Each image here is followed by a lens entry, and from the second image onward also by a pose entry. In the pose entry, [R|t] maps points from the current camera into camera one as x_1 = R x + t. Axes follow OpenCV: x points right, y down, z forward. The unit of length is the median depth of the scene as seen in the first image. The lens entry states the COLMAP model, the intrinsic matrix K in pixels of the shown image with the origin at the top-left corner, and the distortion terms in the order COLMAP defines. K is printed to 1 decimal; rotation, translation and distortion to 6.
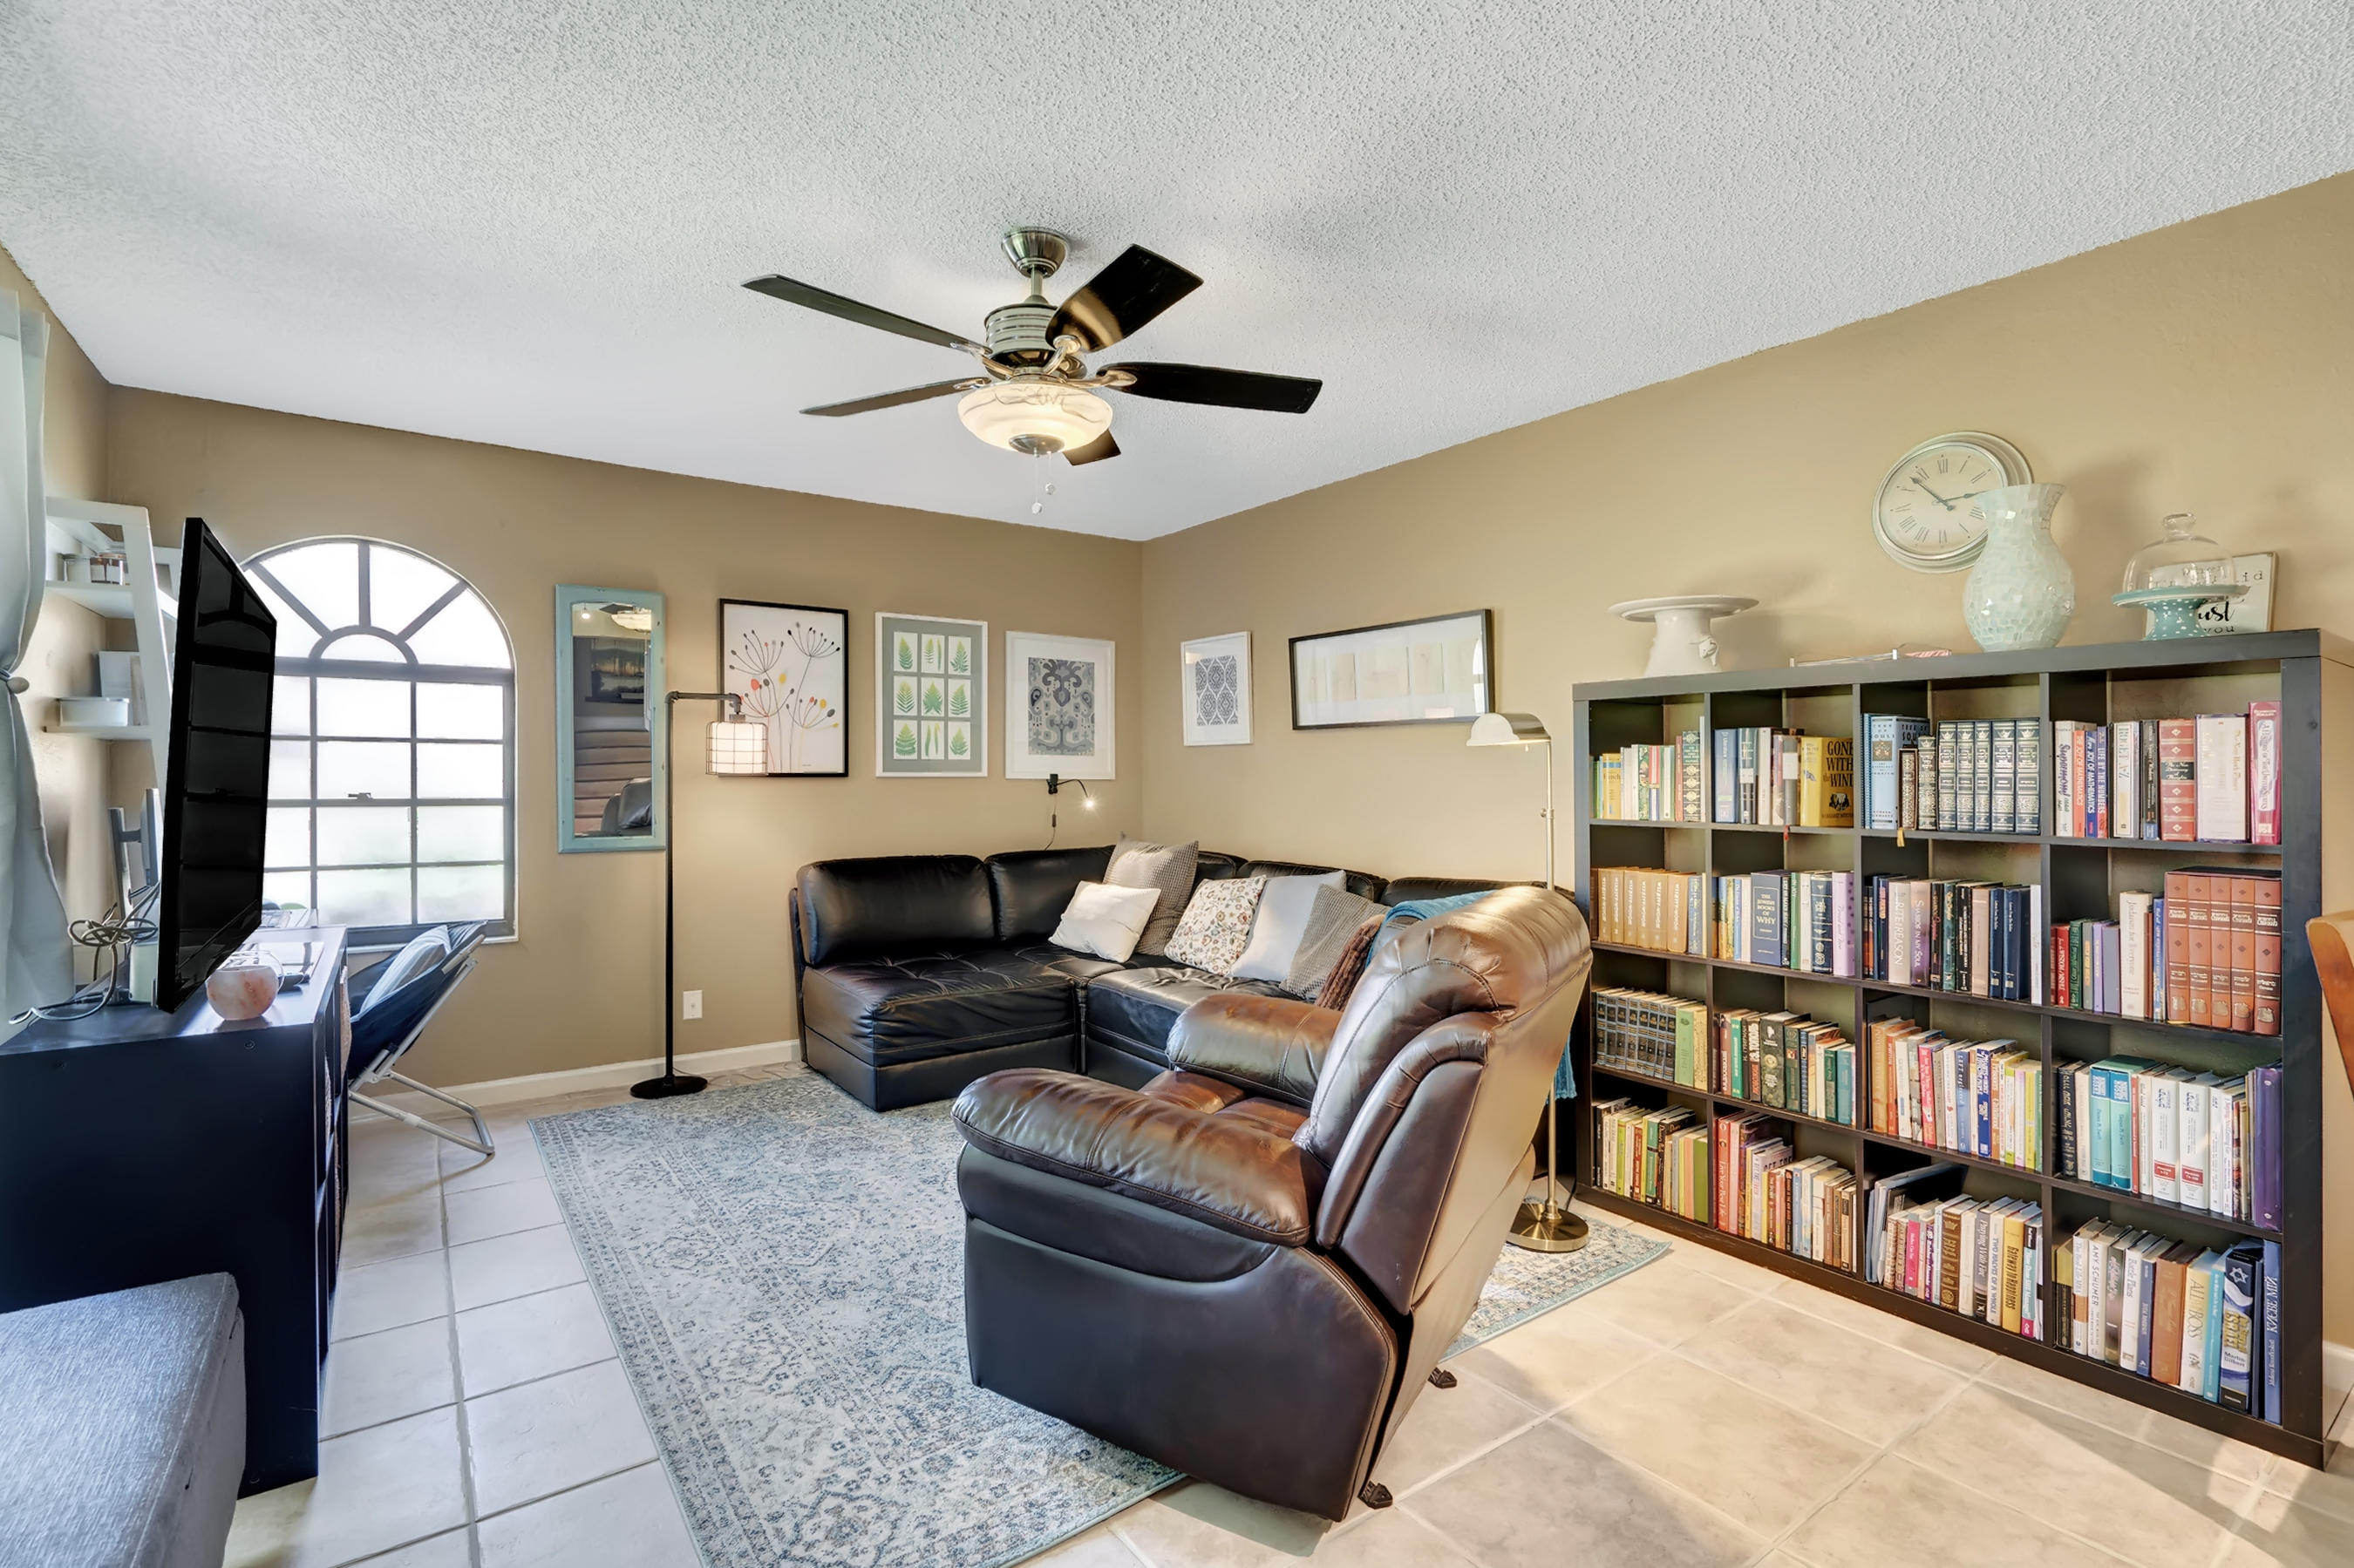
lens RADIAL K [[1085.8, 0, 1189.6], [0, 1085.8, 788.8], [0, 0, 1]] dist [-0.005328, 0.000502]
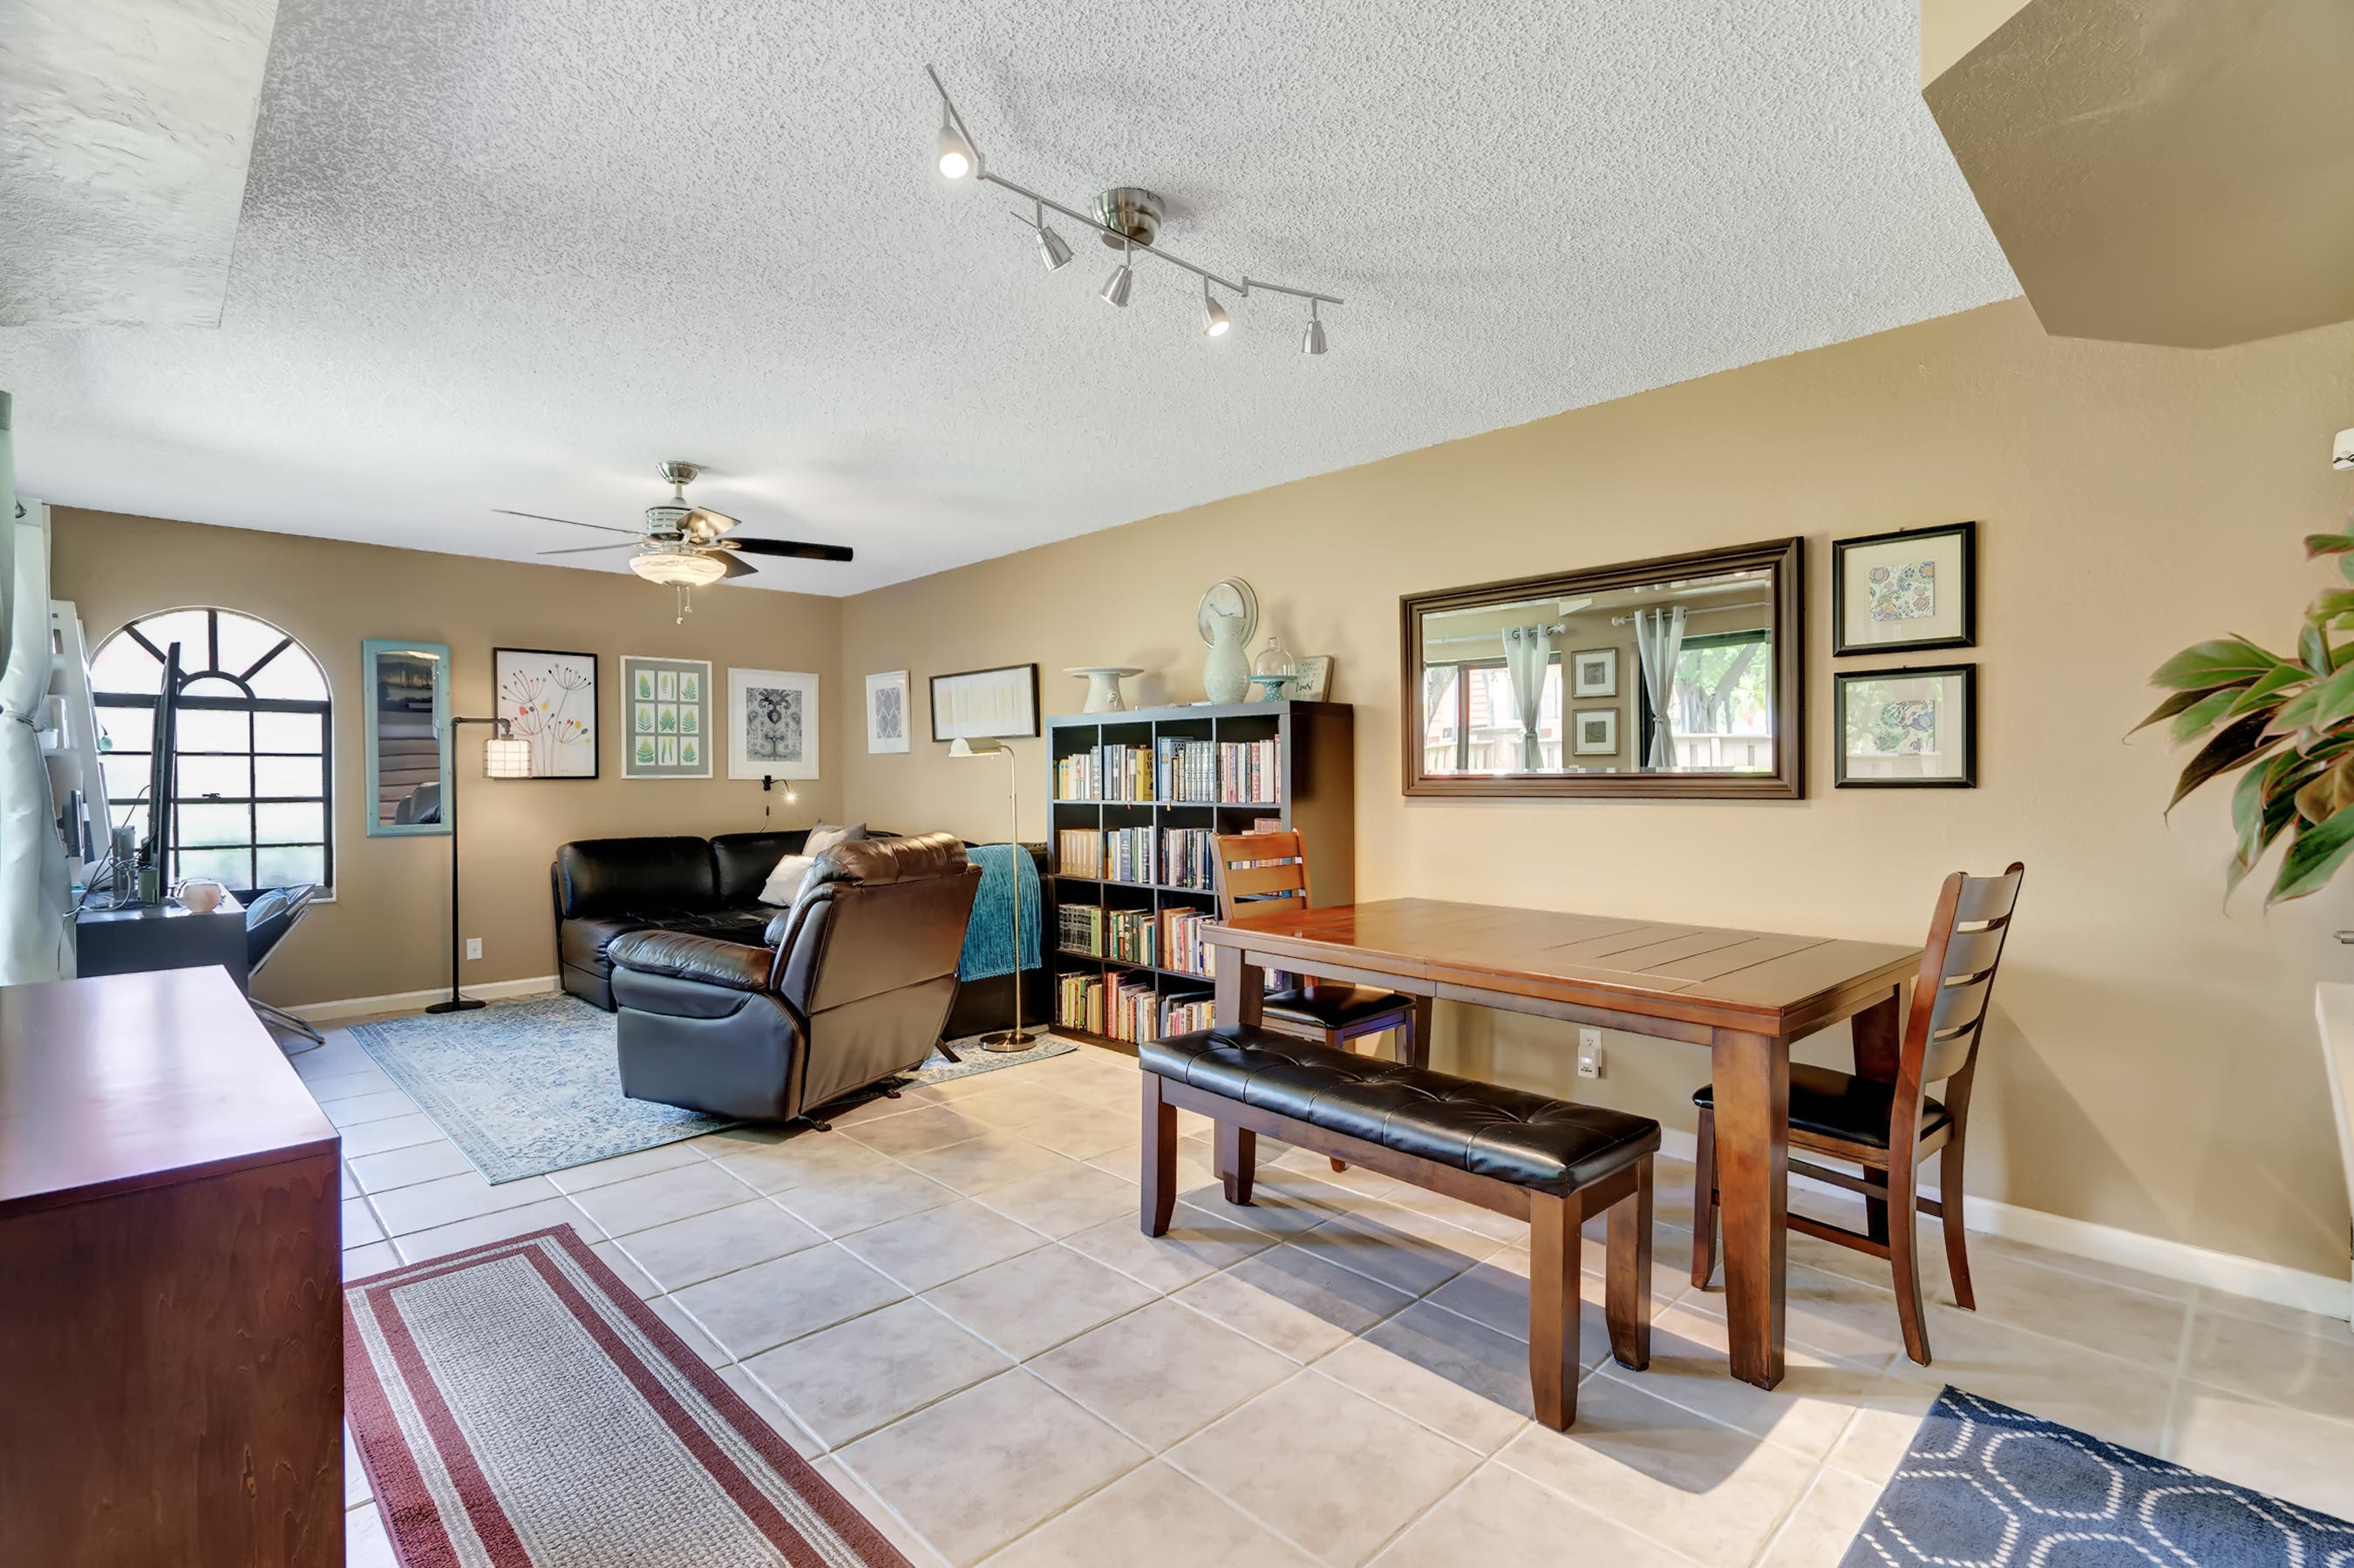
lens RADIAL K [[1085.8, 0, 1156.3], [0, 1085.8, 786.2], [0, 0, 1]] dist [-0.005328, 0.000502]
pose [[0.992351, -0.009384, 0.123088, 0.243320], [0.009788, 0.999948, -0.002682, 0.009602], [-0.123057, 0.003866, 0.992392, -0.490576]]
